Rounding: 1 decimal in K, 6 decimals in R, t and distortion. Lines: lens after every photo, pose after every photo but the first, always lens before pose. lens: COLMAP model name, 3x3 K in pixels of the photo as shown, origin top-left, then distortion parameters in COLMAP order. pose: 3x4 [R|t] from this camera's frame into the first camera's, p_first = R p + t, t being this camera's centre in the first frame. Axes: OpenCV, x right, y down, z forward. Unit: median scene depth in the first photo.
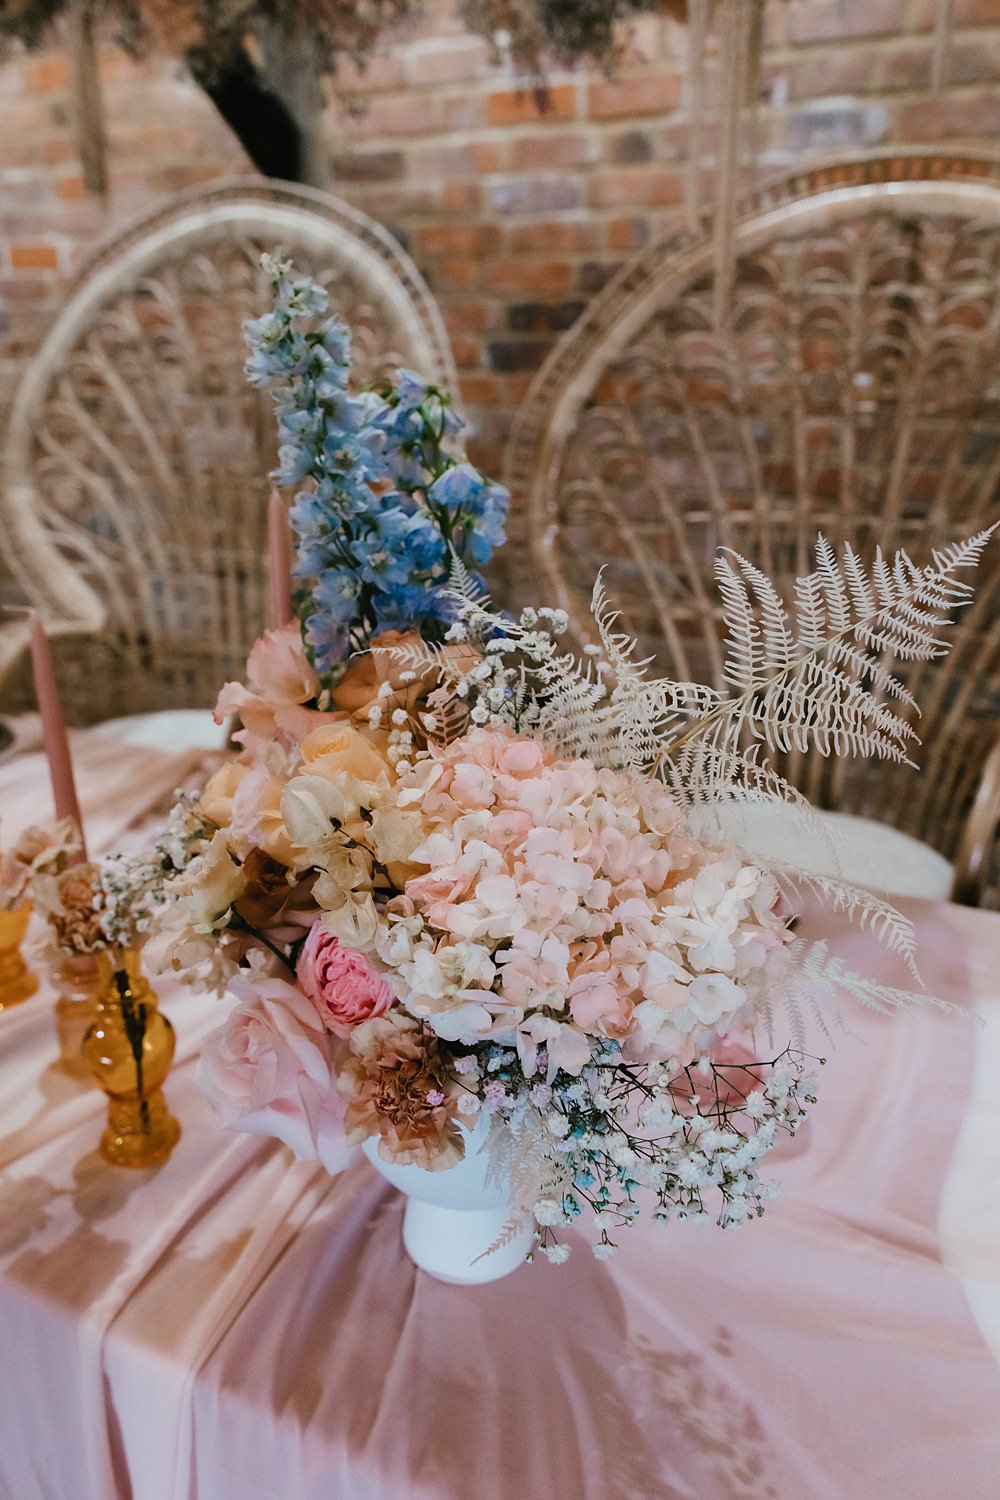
lens RADIAL K [[1103.1, 0, 500.7], [0, 1103.1, 753.2], [0, 0, 1]] dist [-0.001346, 0.009018]
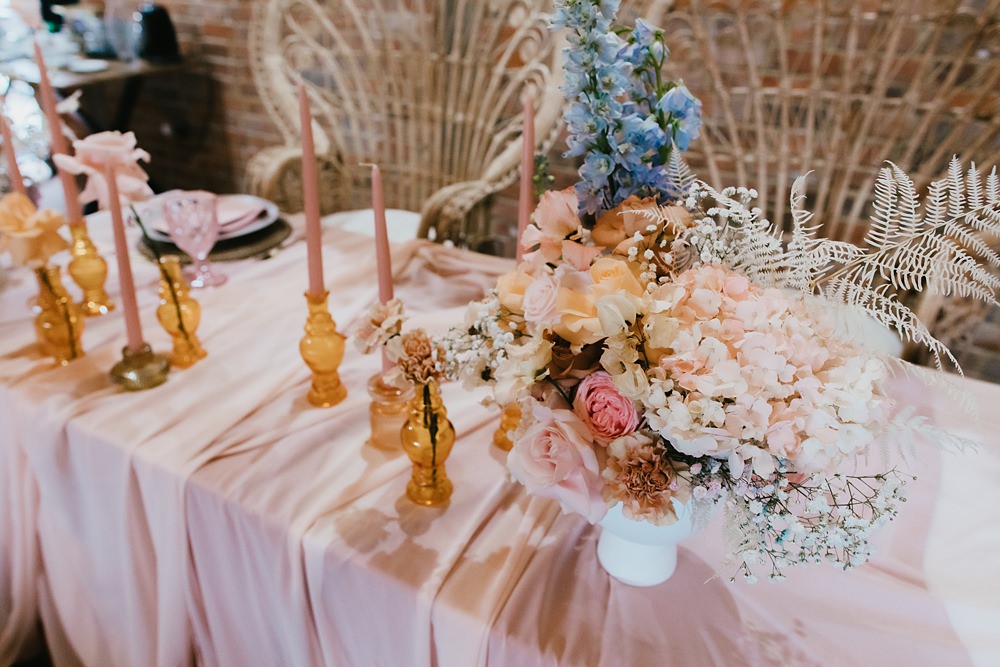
lens RADIAL K [[735.4, 0, 500.6], [0, 735.4, 328.7], [0, 0, 1]] dist [-0.001346, 0.009018]
pose [[0.997957, 0.042006, -0.048133, -0.224433], [-0.035308, 0.990564, 0.132423, -0.053640], [0.053241, -0.130453, 0.990024, -0.079028]]
